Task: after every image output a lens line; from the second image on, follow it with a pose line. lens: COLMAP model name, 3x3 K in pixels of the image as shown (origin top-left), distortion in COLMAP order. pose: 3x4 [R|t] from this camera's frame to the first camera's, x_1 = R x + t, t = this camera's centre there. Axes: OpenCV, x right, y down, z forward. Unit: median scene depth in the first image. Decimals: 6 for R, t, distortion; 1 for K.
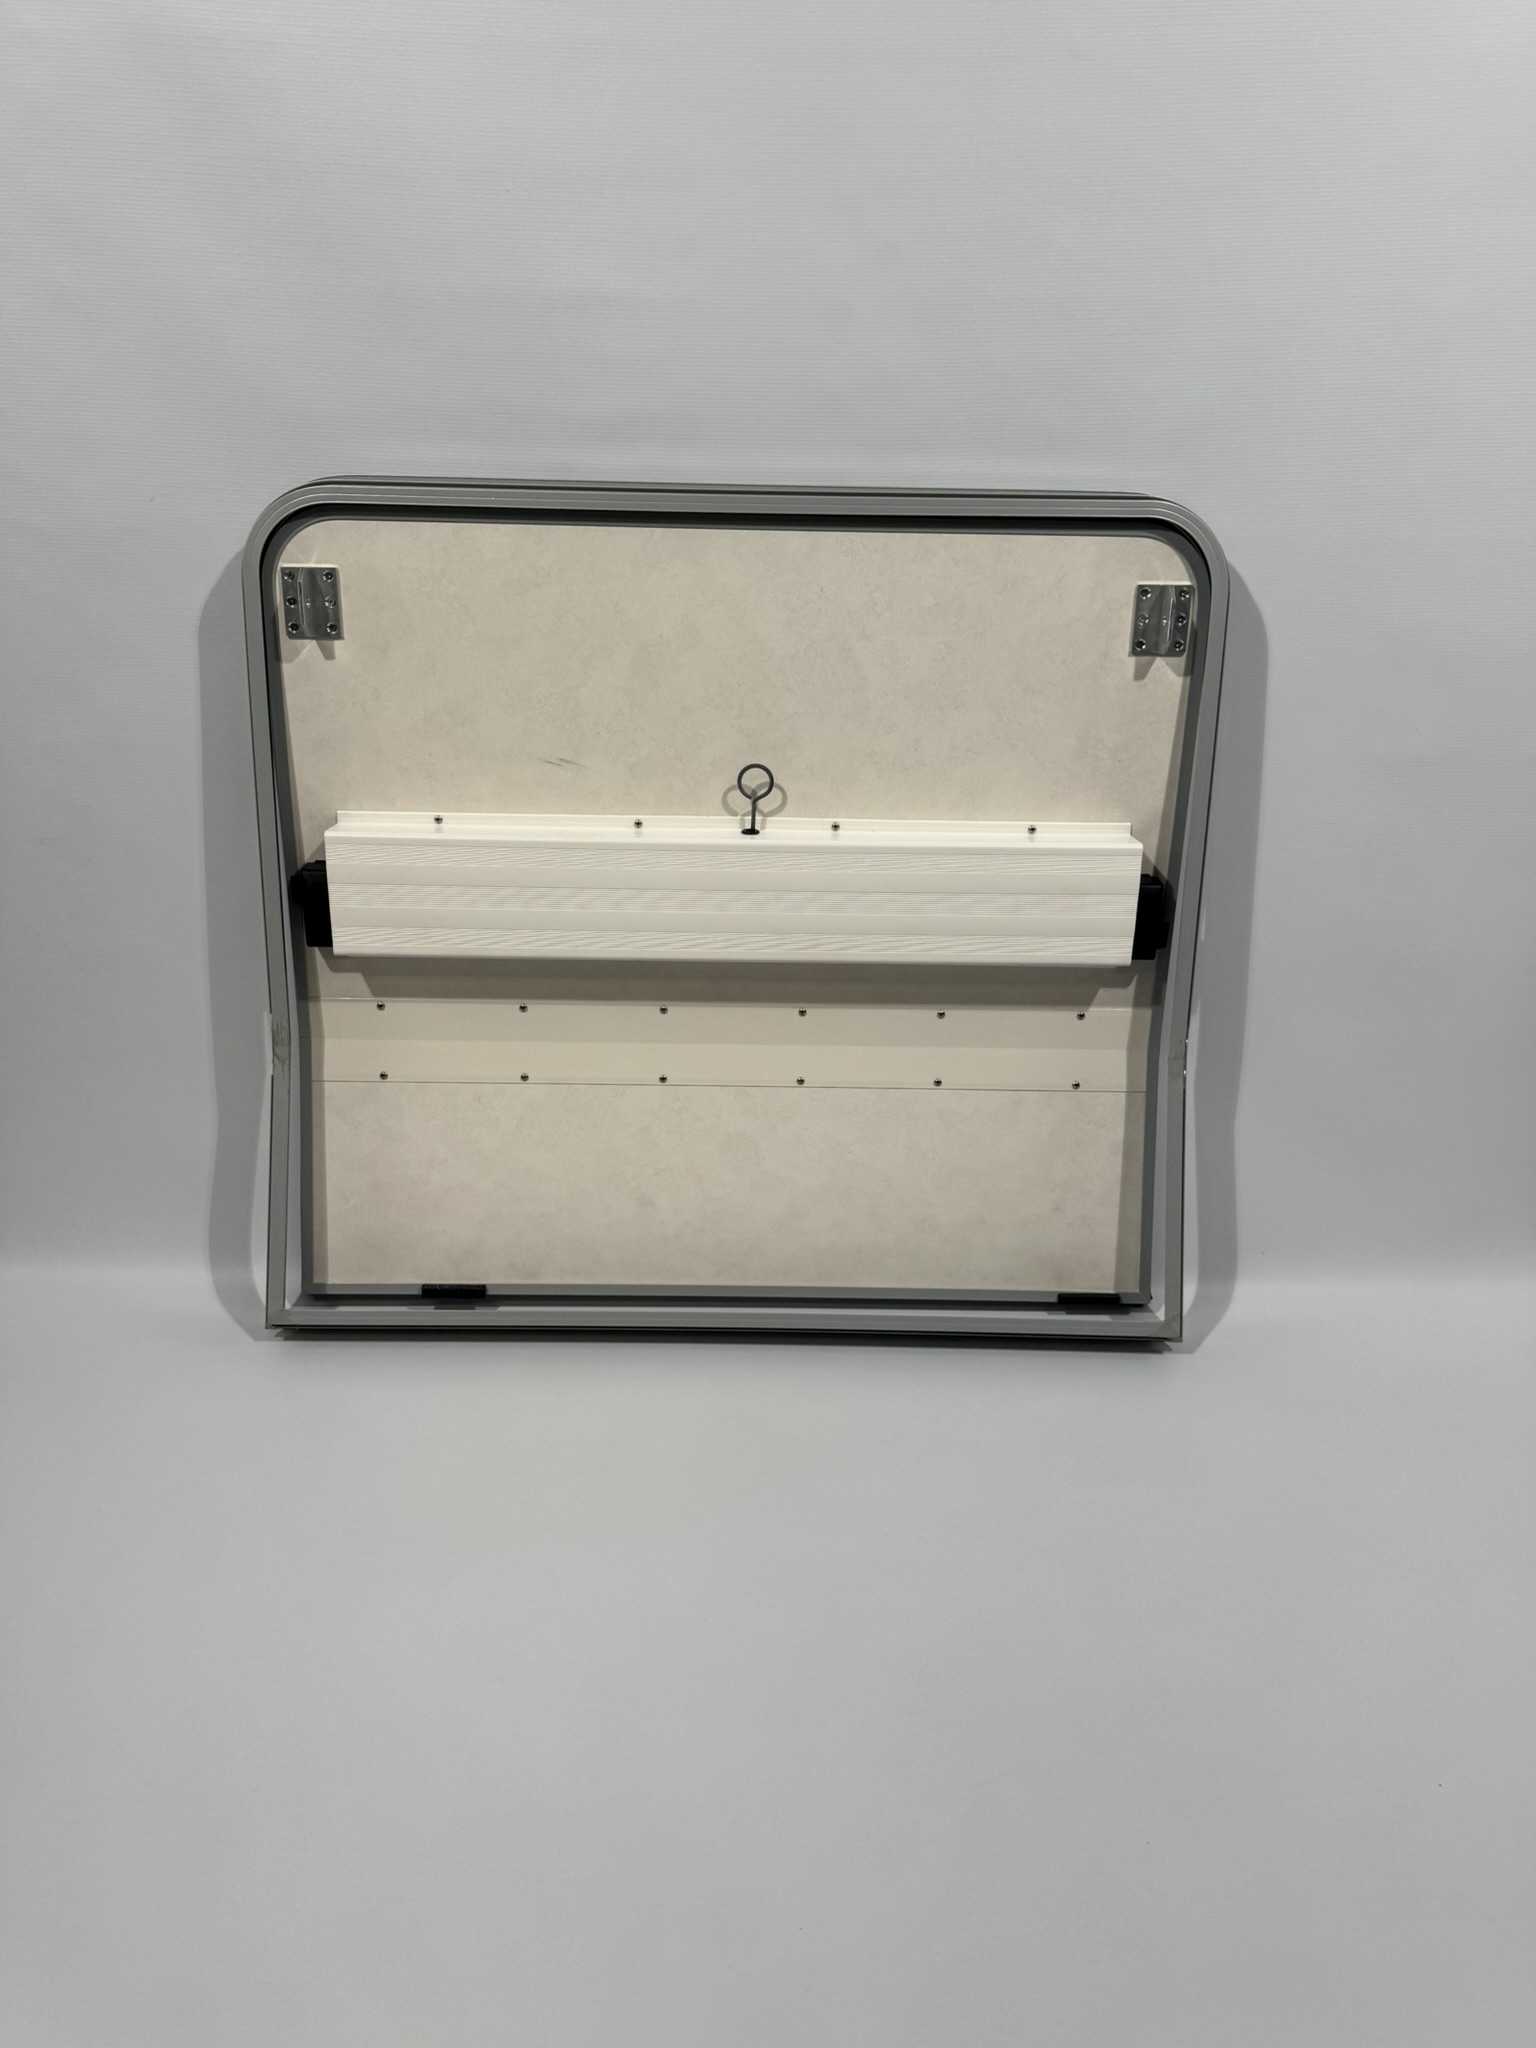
lens RADIAL K [[1408.6, 0, 763.0], [0, 1408.6, 1034.0], [0, 0, 1]] dist [-0.017734, -0.015731]
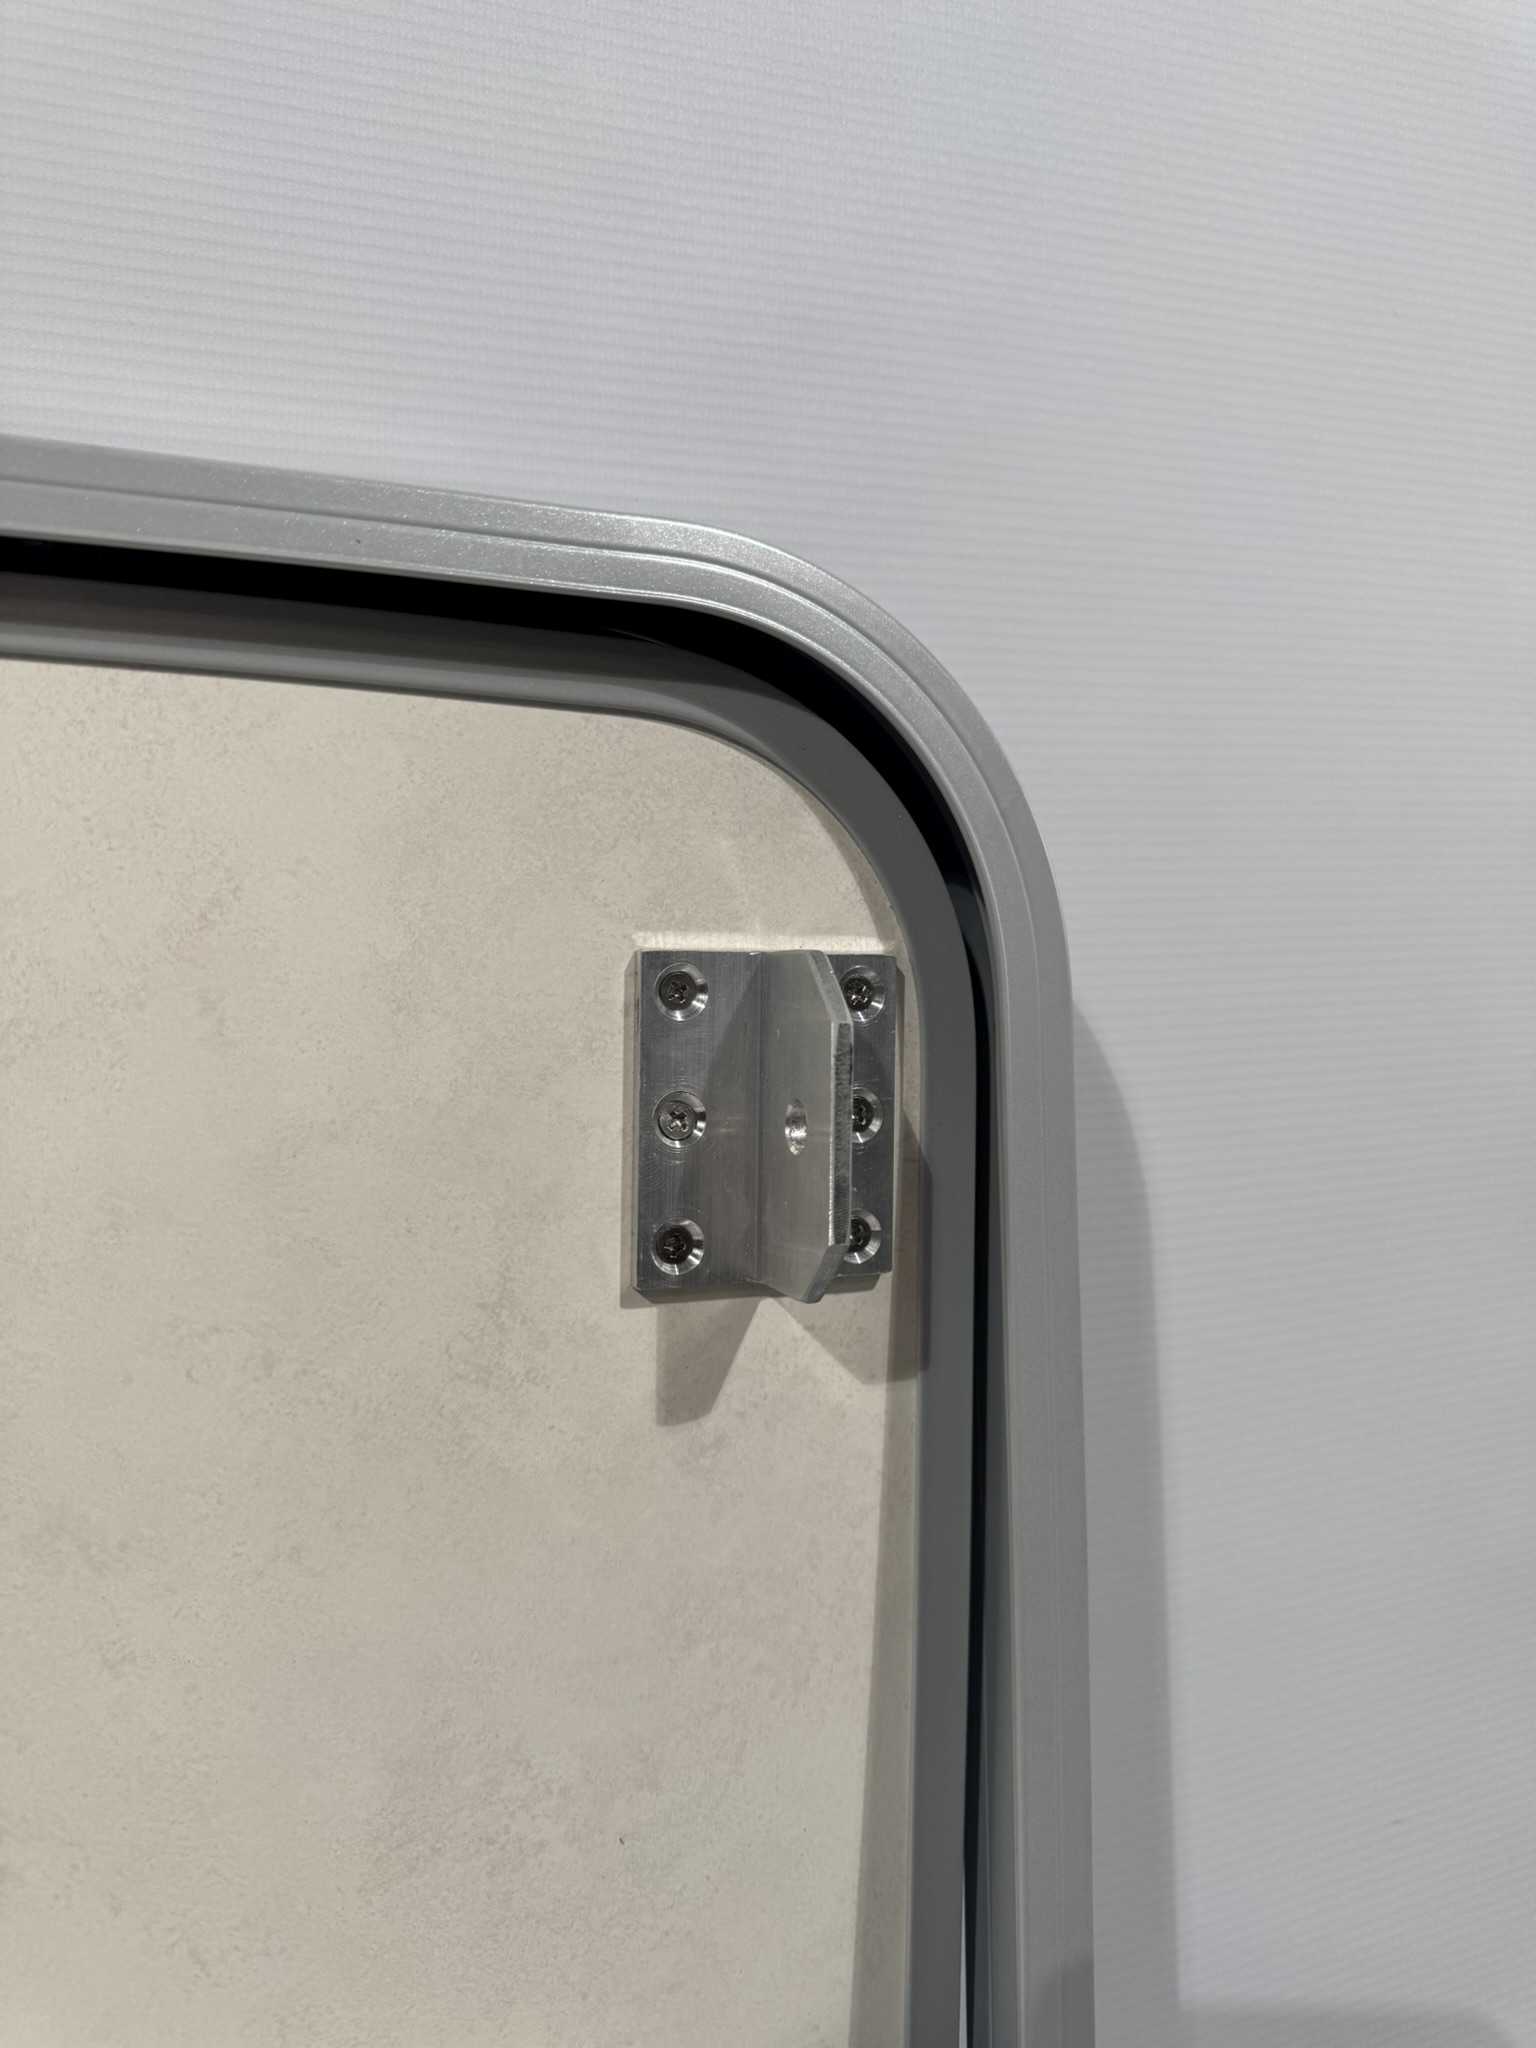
lens RADIAL K [[1408.6, 0, 768.9], [0, 1408.6, 1032.0], [0, 0, 1]] dist [-0.017734, -0.015731]
pose [[0.920401, -0.010935, 0.390823, 0.192433], [0.122935, 0.957003, -0.262739, -0.237763], [-0.371146, 0.289871, 0.882171, 0.766344]]
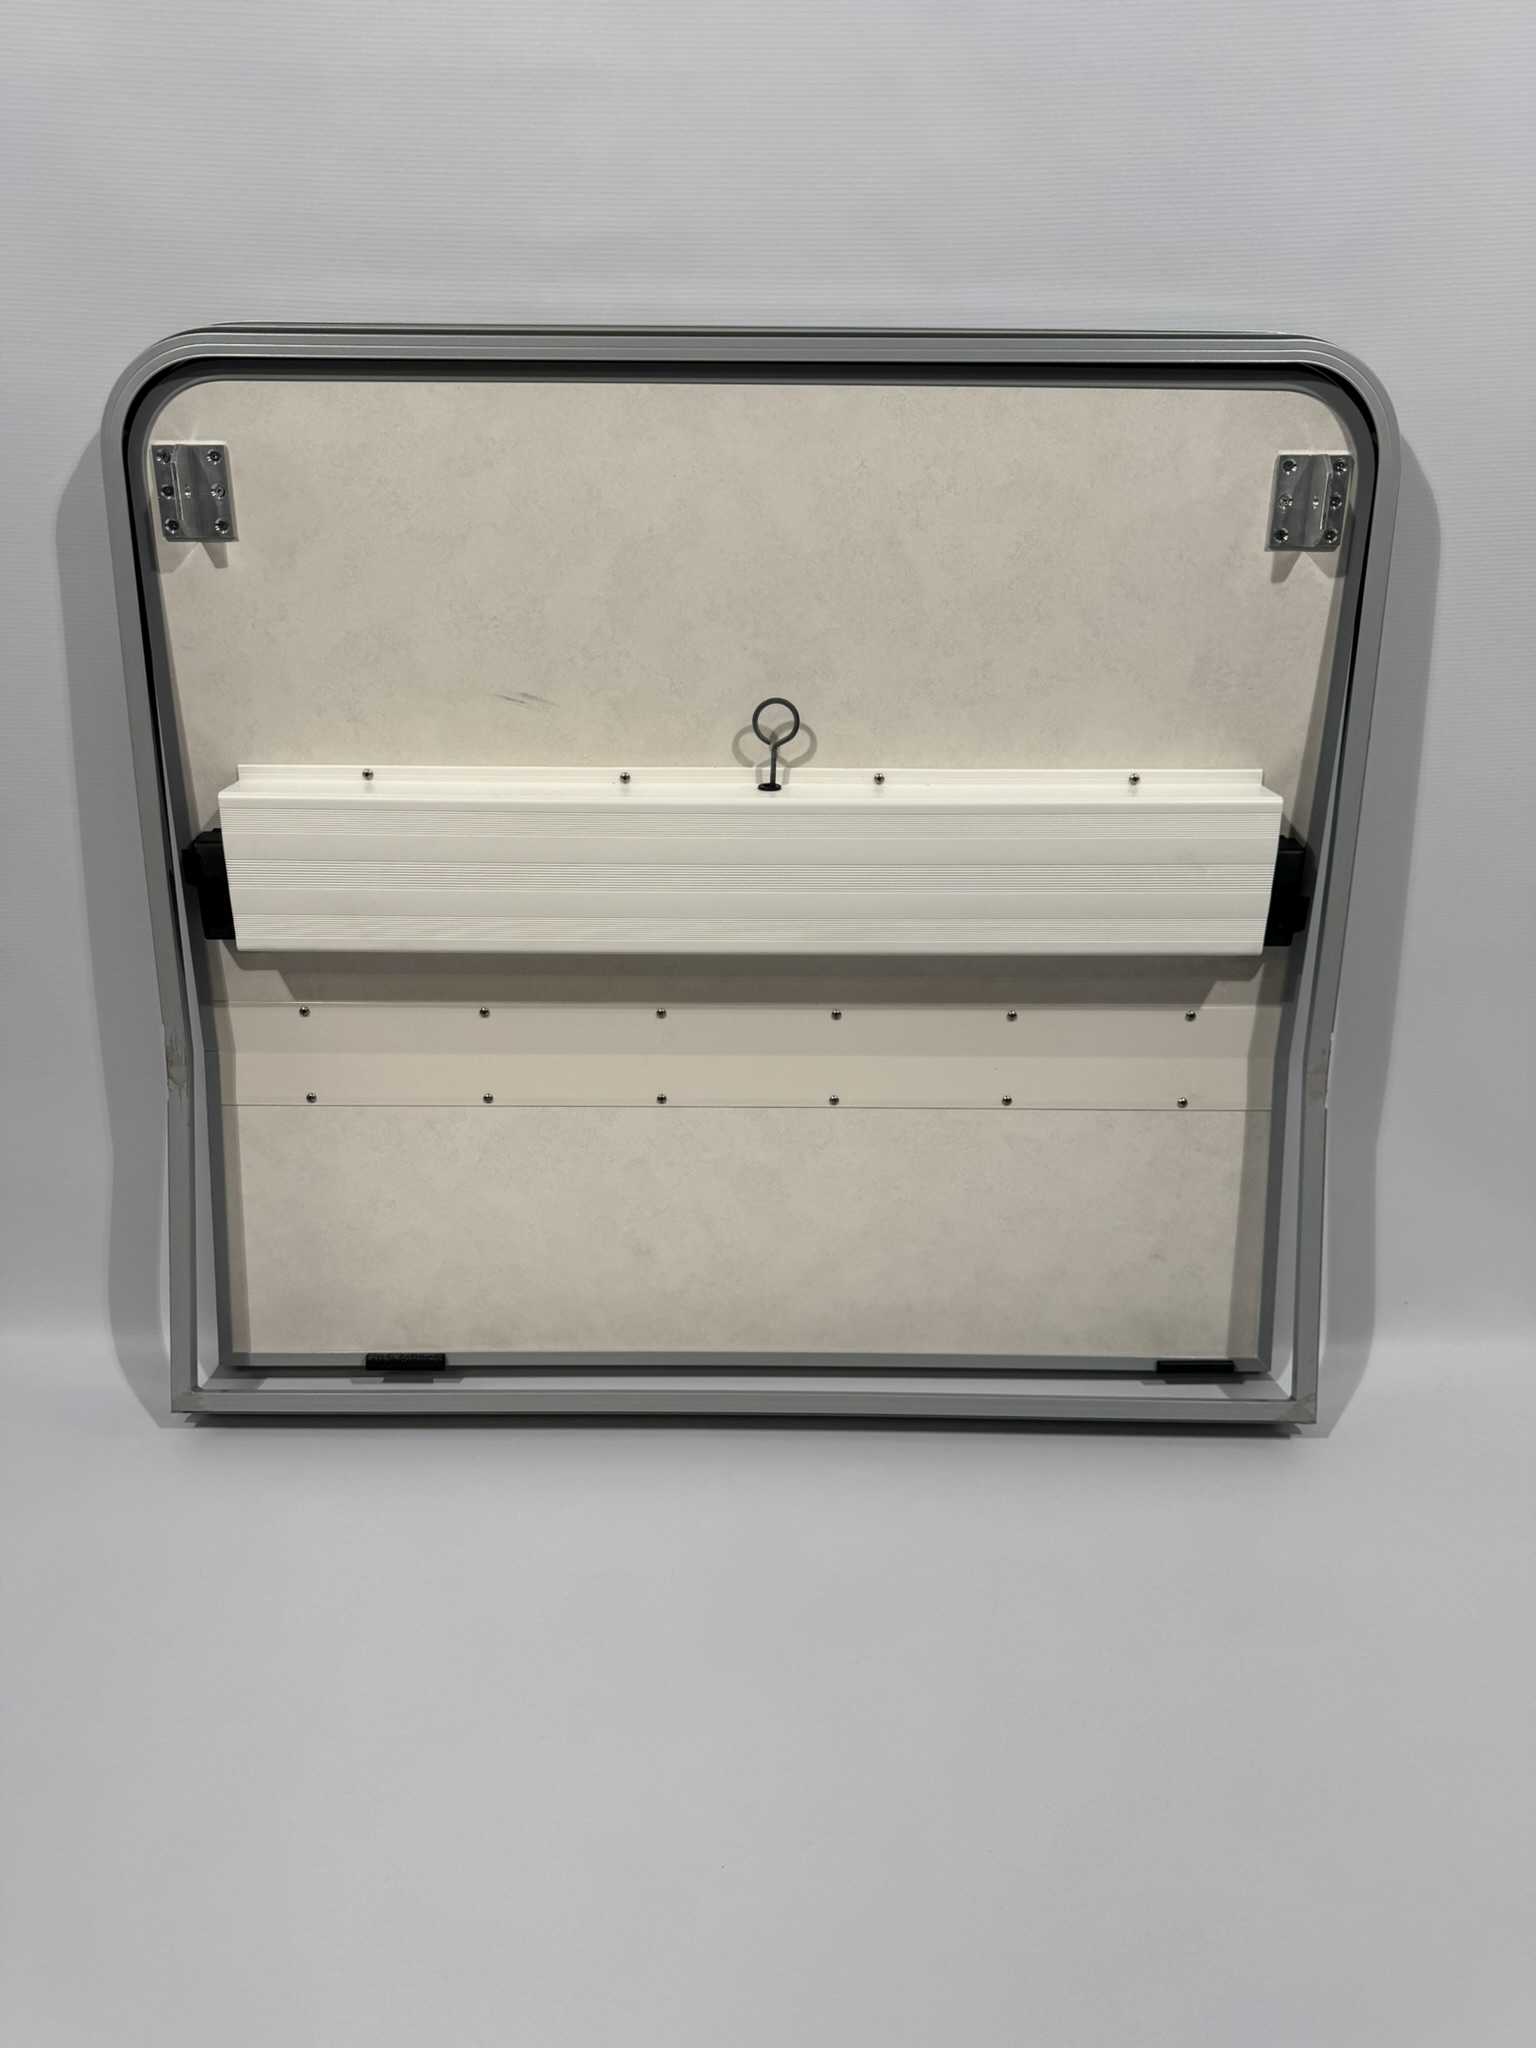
lens RADIAL K [[1408.6, 0, 766.4], [0, 1408.6, 1032.1], [0, 0, 1]] dist [-0.017734, -0.015731]
pose [[0.999918, -0.011515, 0.005643, -0.016751], [0.011312, 0.999329, 0.034844, -0.035333], [-0.006041, -0.034777, 0.999377, 0.218936]]
